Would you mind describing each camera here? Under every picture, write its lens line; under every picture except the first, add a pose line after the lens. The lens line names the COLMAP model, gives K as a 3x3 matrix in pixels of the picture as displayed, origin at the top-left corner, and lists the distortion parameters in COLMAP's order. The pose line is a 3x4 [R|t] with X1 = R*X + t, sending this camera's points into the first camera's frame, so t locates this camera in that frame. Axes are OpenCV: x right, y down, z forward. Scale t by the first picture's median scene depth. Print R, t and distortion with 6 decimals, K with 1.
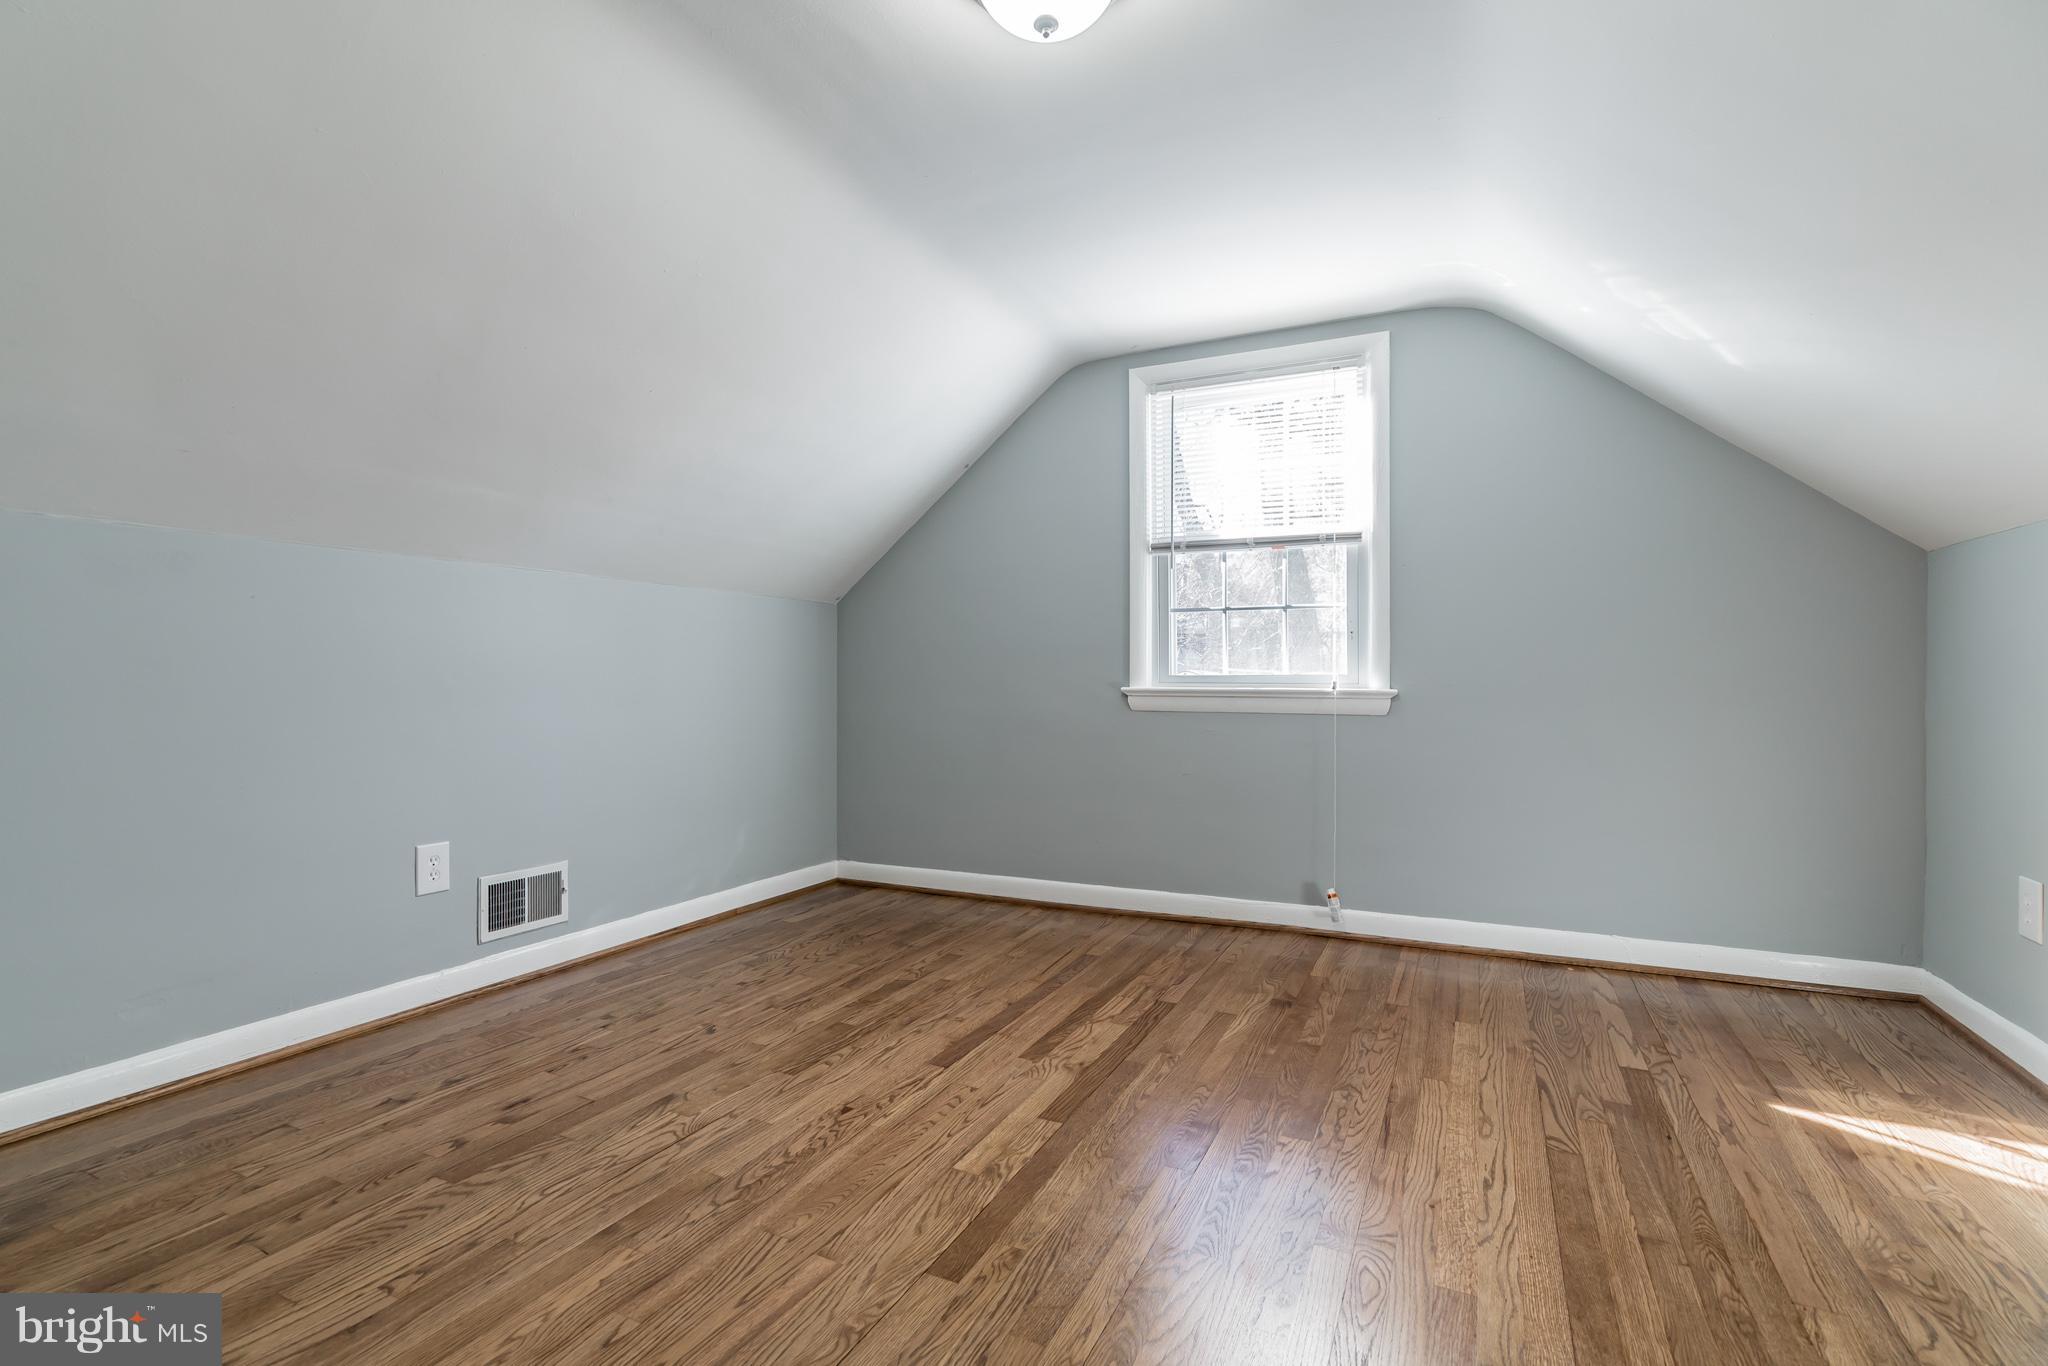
lens RADIAL K [[950.4, 0, 1024.0], [0, 950.4, 683.0], [0, 0, 1]] dist [0.000069, 0.000107]
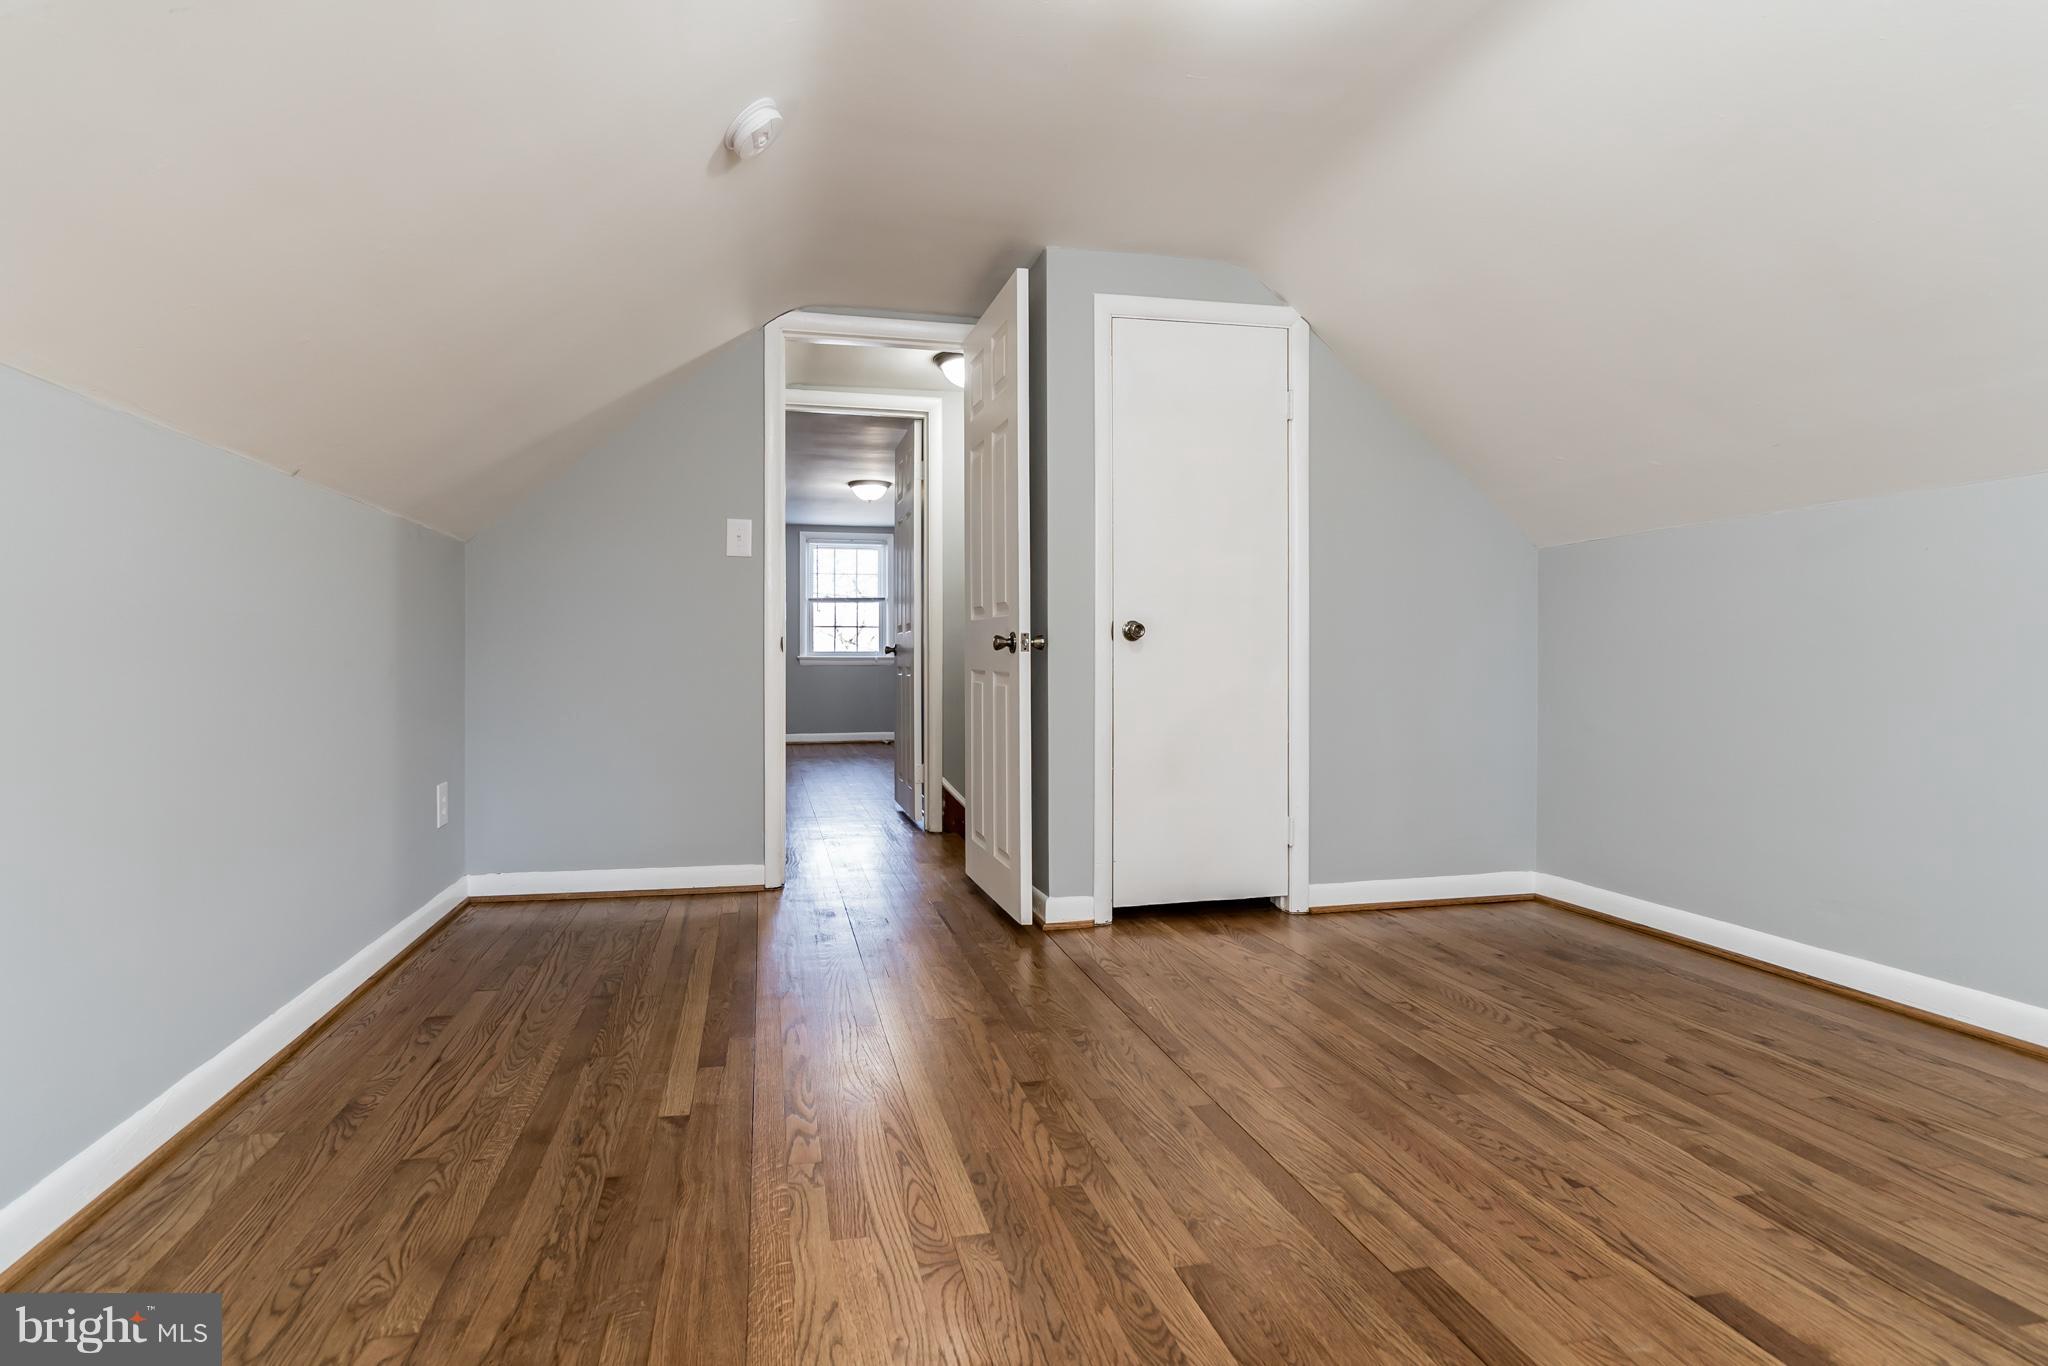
lens RADIAL K [[950.4, 0, 1024.0], [0, 950.4, 683.0], [0, 0, 1]] dist [0.000069, 0.000107]
pose [[-0.755349, 0.019392, -0.655035, 0.716301], [0.002889, 0.999651, 0.026263, 0.014167], [0.655316, 0.017945, -0.755142, 1.389873]]
